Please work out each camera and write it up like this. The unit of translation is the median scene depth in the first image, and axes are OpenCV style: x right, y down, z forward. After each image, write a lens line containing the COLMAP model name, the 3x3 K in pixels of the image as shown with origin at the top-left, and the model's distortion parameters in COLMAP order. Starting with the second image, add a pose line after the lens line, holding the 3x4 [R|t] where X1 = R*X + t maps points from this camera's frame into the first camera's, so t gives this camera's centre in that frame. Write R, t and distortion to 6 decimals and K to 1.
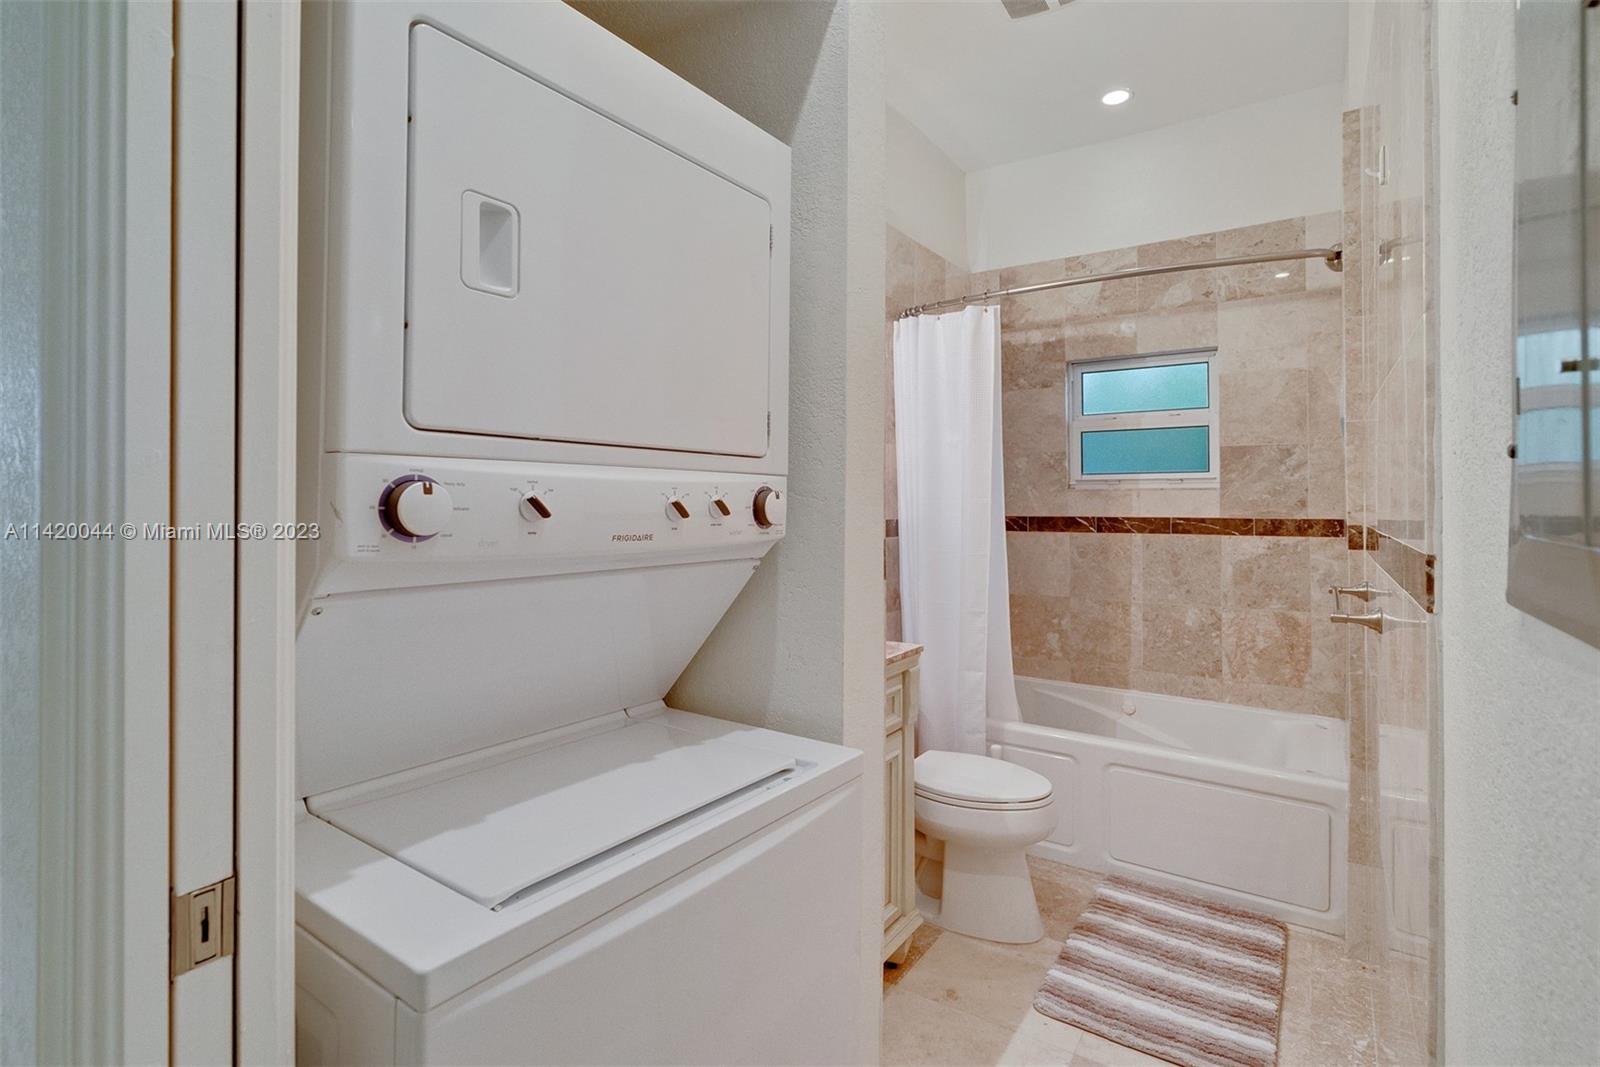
lens RADIAL K [[743.3, 0, 782.1], [0, 743.3, 500.7], [0, 0, 1]] dist [0.003528, -0.000734]
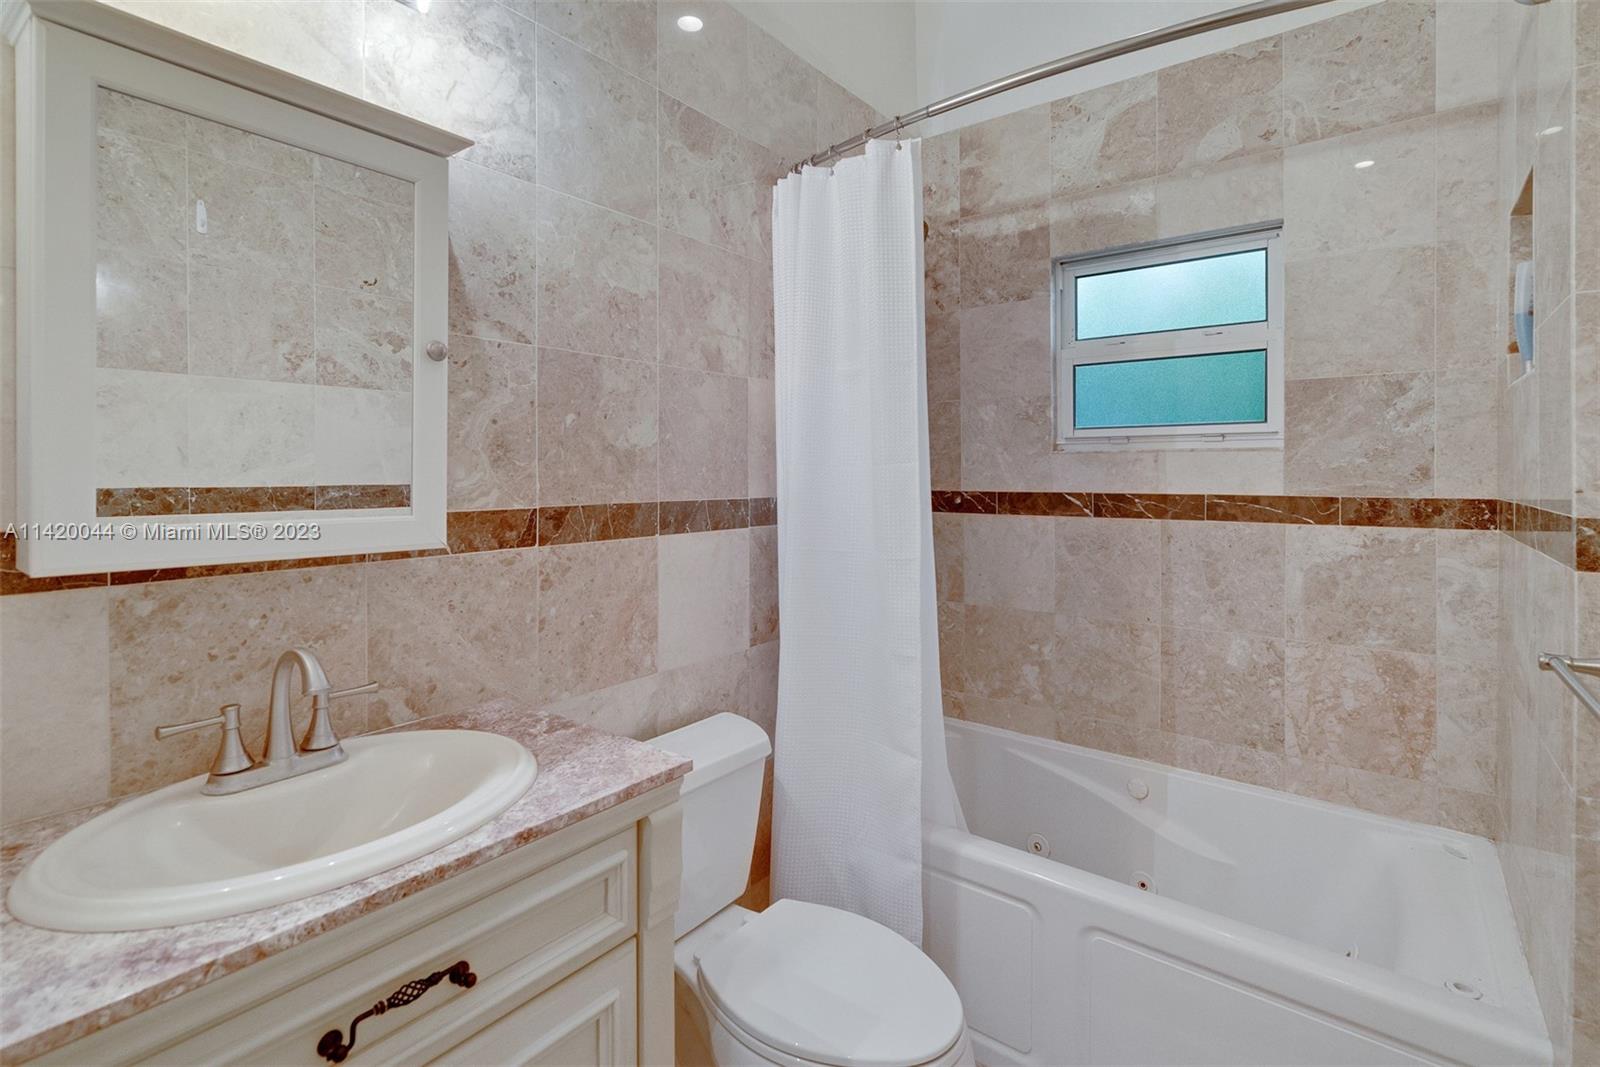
lens RADIAL K [[743.3, 0, 829.3], [0, 743.3, 485.2], [0, 0, 1]] dist [0.003528, -0.000734]
pose [[1.000000, 0.000136, 0.000970, 0.206669], [-0.000154, 0.999821, 0.018903, 0.002526], [-0.000967, -0.018904, 0.999821, 0.376195]]
